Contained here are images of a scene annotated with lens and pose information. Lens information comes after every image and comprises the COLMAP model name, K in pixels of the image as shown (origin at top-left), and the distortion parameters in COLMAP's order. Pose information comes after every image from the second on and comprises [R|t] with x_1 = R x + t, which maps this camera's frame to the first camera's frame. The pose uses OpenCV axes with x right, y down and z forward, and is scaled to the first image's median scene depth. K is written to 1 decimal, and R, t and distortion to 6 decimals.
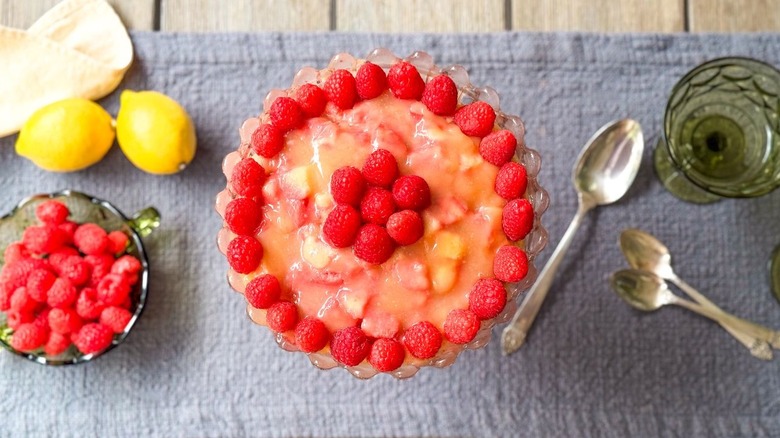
lens RADIAL K [[604.7, 0, 387.9], [0, 604.7, 219.2], [0, 0, 1]] dist [0.058533, -0.007486]
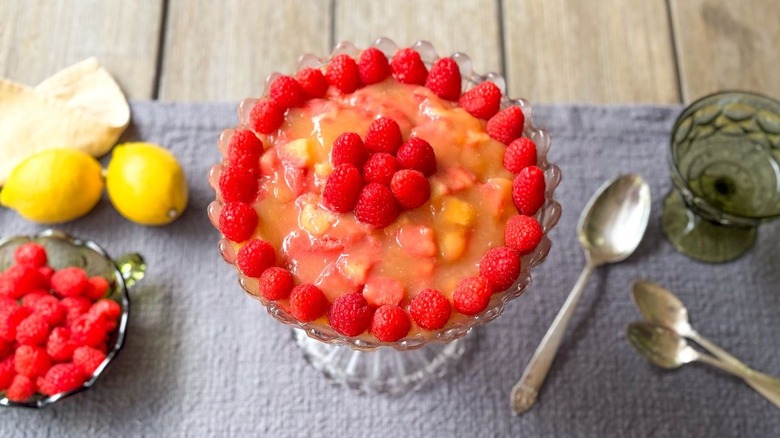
lens RADIAL K [[626.0, 0, 389.2], [0, 626.0, 215.9], [0, 0, 1]] dist [0.070913, -0.031418]
pose [[0.999949, 0.005064, 0.008730, -0.005534], [-0.003448, 0.984366, -0.176100, 0.098791], [-0.009485, 0.176061, 0.984334, 0.021204]]
